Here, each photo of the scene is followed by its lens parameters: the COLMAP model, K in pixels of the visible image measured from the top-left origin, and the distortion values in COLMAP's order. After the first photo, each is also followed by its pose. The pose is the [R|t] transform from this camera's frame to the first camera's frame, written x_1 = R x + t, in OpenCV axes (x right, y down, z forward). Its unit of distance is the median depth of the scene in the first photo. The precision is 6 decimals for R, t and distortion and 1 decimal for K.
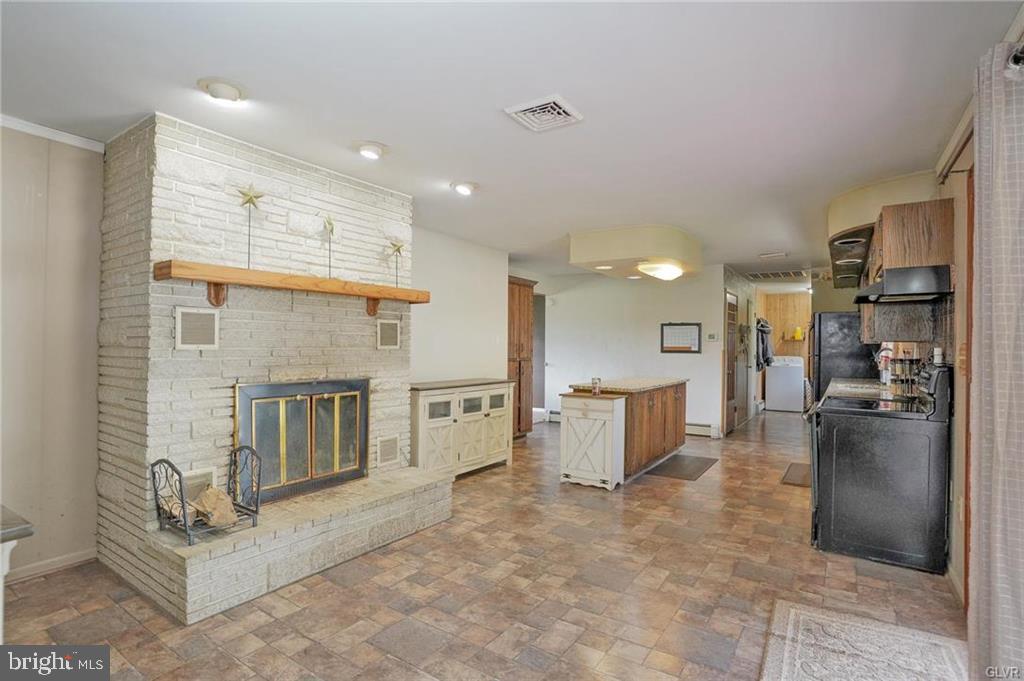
lens RADIAL K [[505.3, 0, 511.4], [0, 505.3, 342.6], [0, 0, 1]] dist [-0.075898, 0.035401]
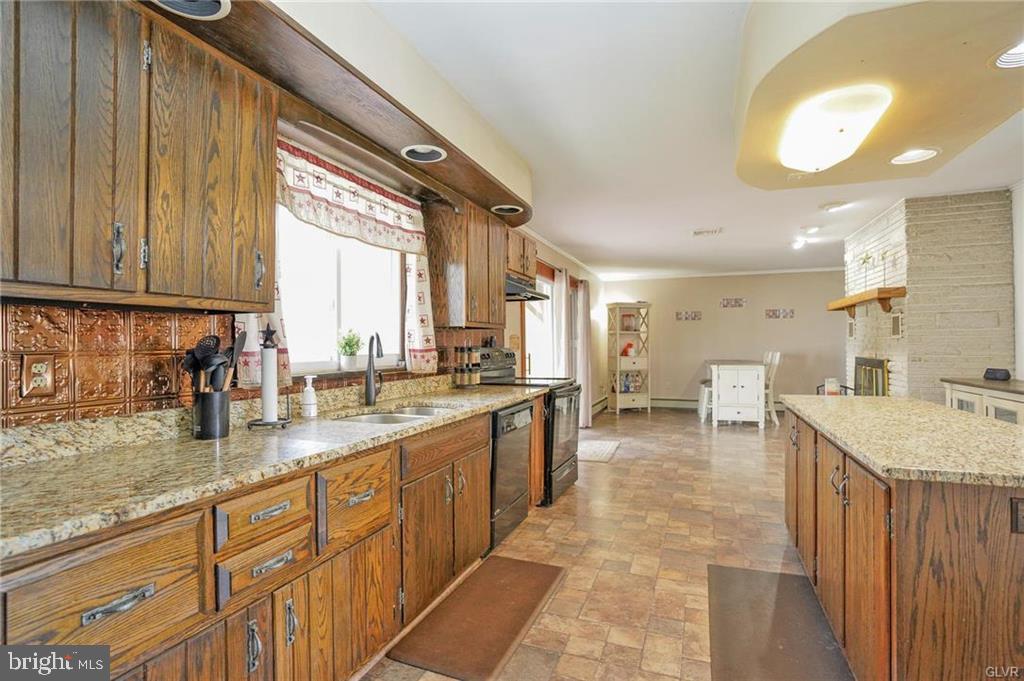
lens RADIAL K [[505.3, 0, 506.0], [0, 505.3, 339.2], [0, 0, 1]] dist [-0.075898, 0.035401]
pose [[-0.975600, -0.001427, -0.219553, 1.087170], [0.002886, 0.999809, -0.019320, 0.042514], [0.219539, -0.019483, -0.975409, 2.271718]]
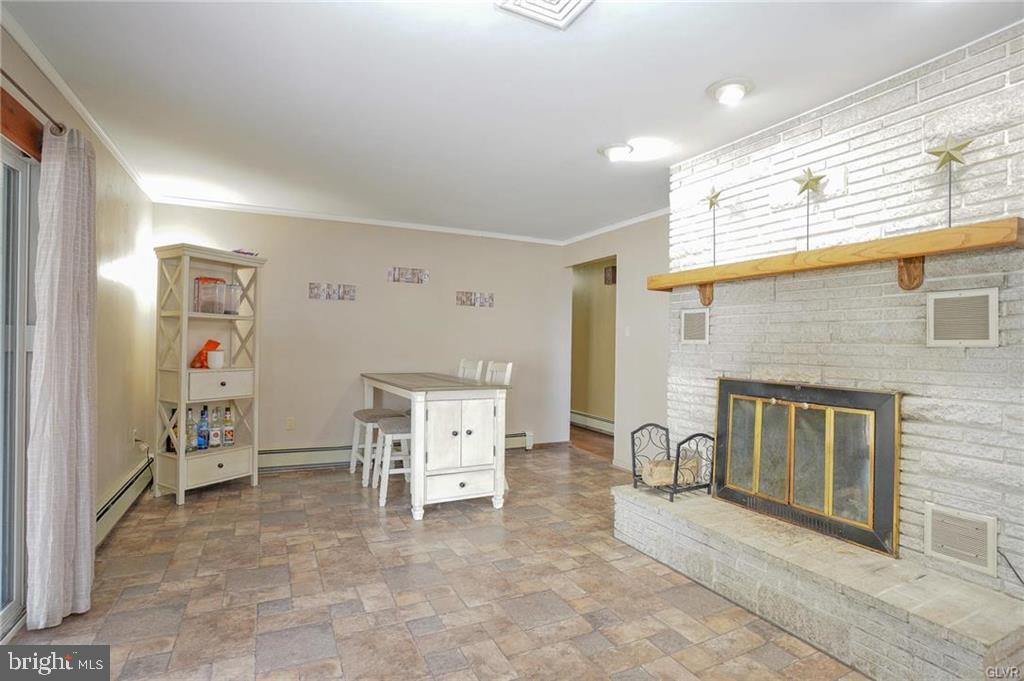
lens RADIAL K [[505.3, 0, 504.0], [0, 505.3, 341.3], [0, 0, 1]] dist [-0.075898, 0.035401]
pose [[-0.507092, -0.017316, -0.861718, 0.518300], [-0.011983, 0.999843, -0.013040, 0.023534], [0.861809, 0.003713, -0.507220, 0.992822]]
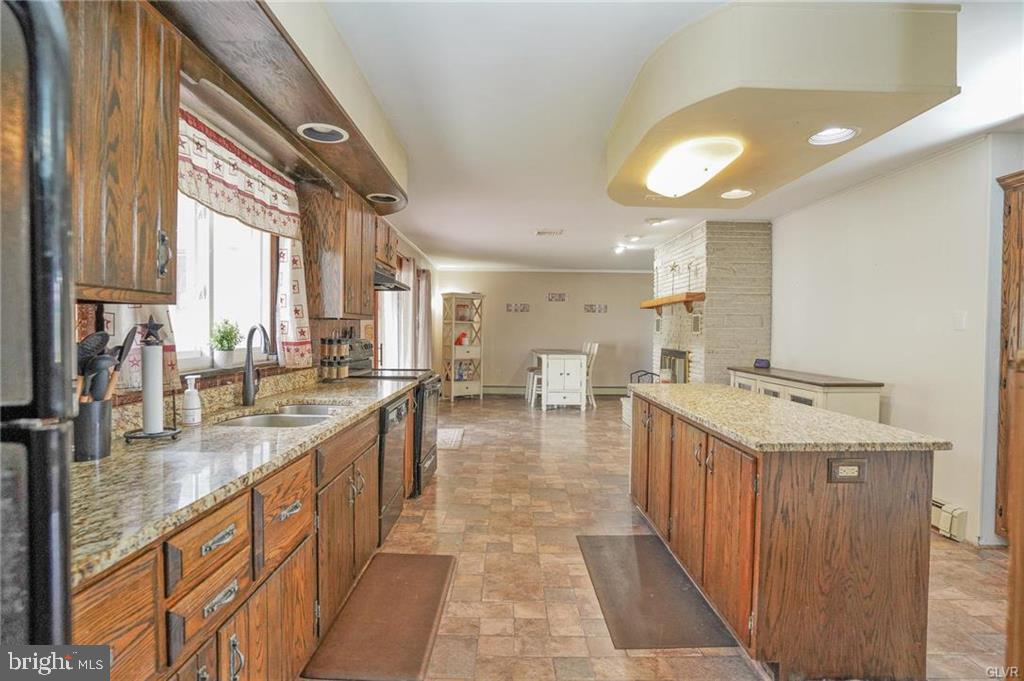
lens RADIAL K [[505.3, 0, 508.2], [0, 505.3, 340.0], [0, 0, 1]] dist [-0.075898, 0.035401]
pose [[-0.827049, -0.002887, -0.562123, 1.217451], [-0.009236, 0.999922, 0.008453, 0.027697], [0.562055, 0.012183, -0.827010, 2.233654]]
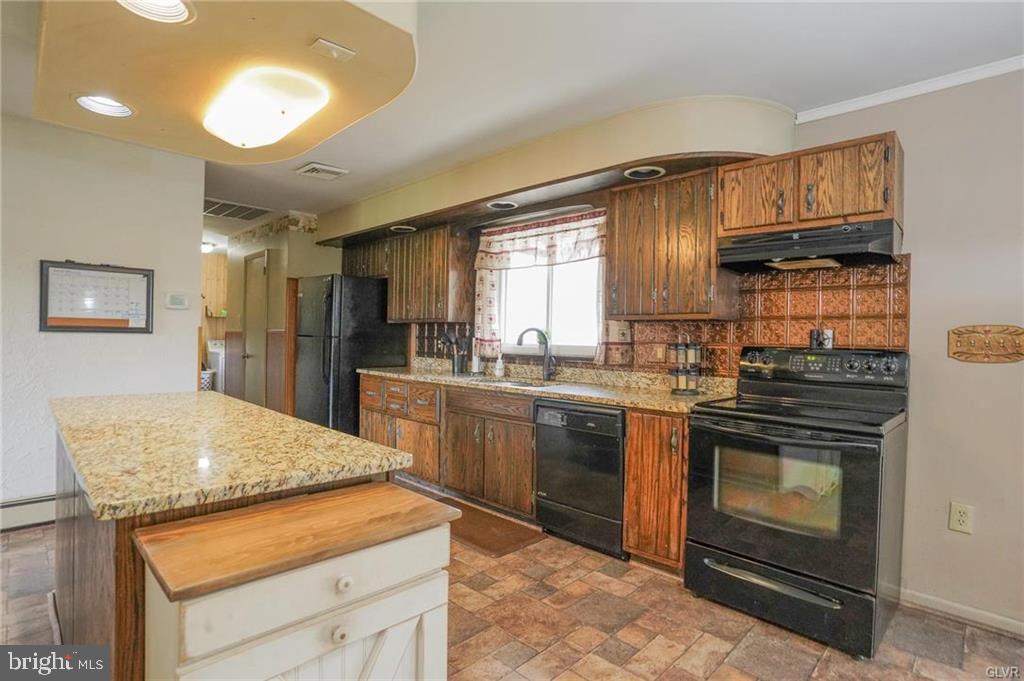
lens RADIAL K [[505.3, 0, 511.4], [0, 505.3, 342.0], [0, 0, 1]] dist [-0.075898, 0.035401]
pose [[0.174854, -0.013072, 0.984508, -0.042239], [-0.025640, 0.999512, 0.017825, 0.027134], [-0.984261, -0.028359, 0.174433, 1.292180]]
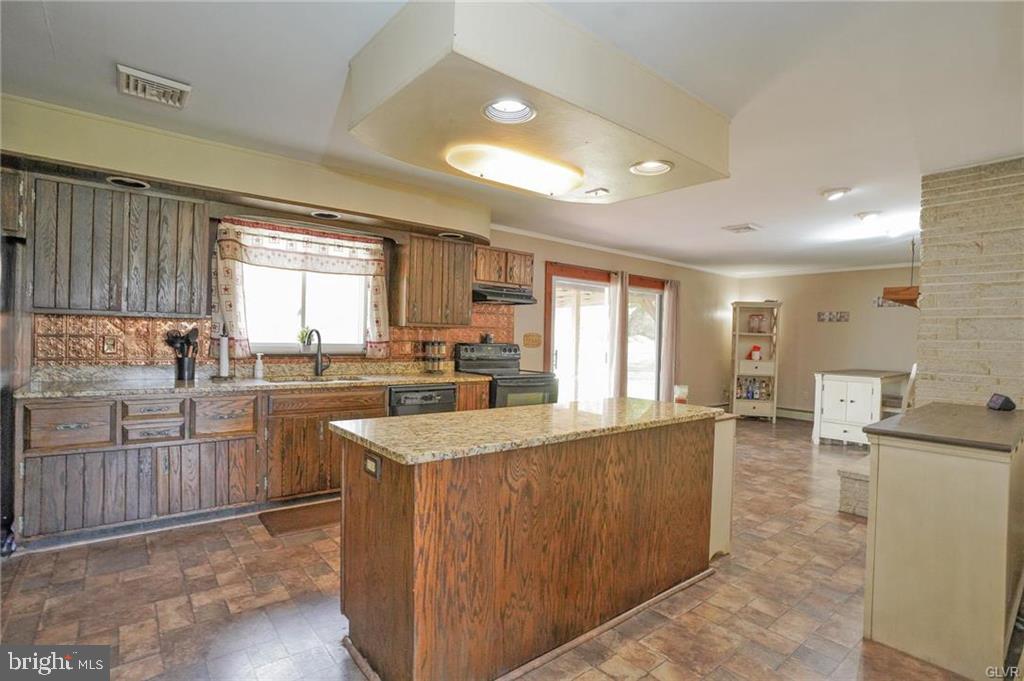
lens RADIAL K [[505.3, 0, 504.9], [0, 505.3, 340.0], [0, 0, 1]] dist [-0.075898, 0.035401]
pose [[-0.953890, -0.032294, 0.298415, 0.284955], [-0.033800, 0.999429, 0.000115, 0.025938], [-0.298249, -0.009976, -0.954436, 2.502654]]
